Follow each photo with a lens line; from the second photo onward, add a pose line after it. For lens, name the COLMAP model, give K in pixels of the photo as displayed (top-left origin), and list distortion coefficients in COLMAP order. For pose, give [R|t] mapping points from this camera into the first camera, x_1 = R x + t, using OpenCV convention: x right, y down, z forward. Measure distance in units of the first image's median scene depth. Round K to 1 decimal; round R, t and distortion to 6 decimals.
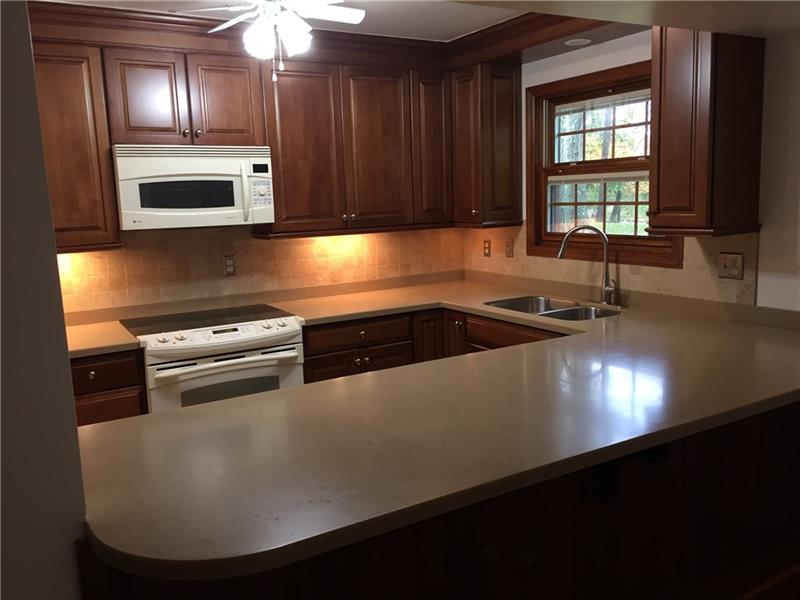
lens RADIAL K [[682.9, 0, 400.0], [0, 682.9, 300.0], [0, 0, 1]] dist [0.050482, 0.011339]
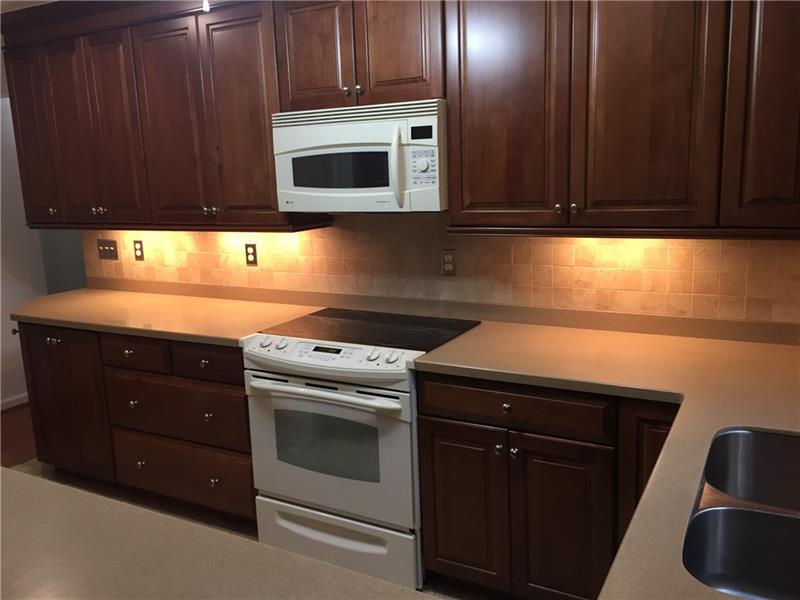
lens RADIAL K [[682.9, 0, 400.0], [0, 682.9, 300.0], [0, 0, 1]] dist [0.050482, 0.011339]
pose [[0.496182, 0.182569, -0.848806, 0.394218], [-0.112086, 0.982930, 0.145896, -0.121112], [0.860953, 0.022749, 0.508175, 0.618450]]
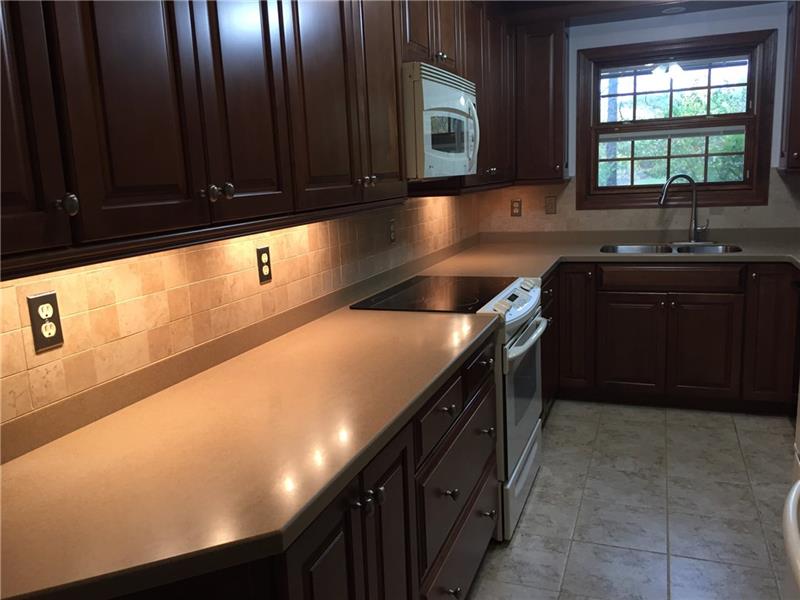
lens RADIAL K [[682.9, 0, 400.0], [0, 682.9, 300.0], [0, 0, 1]] dist [0.050482, 0.011339]
pose [[0.779846, -0.114608, 0.615390, -0.804429], [0.113330, 0.992700, 0.041261, -0.002194], [-0.615627, 0.037565, 0.787142, 0.387559]]
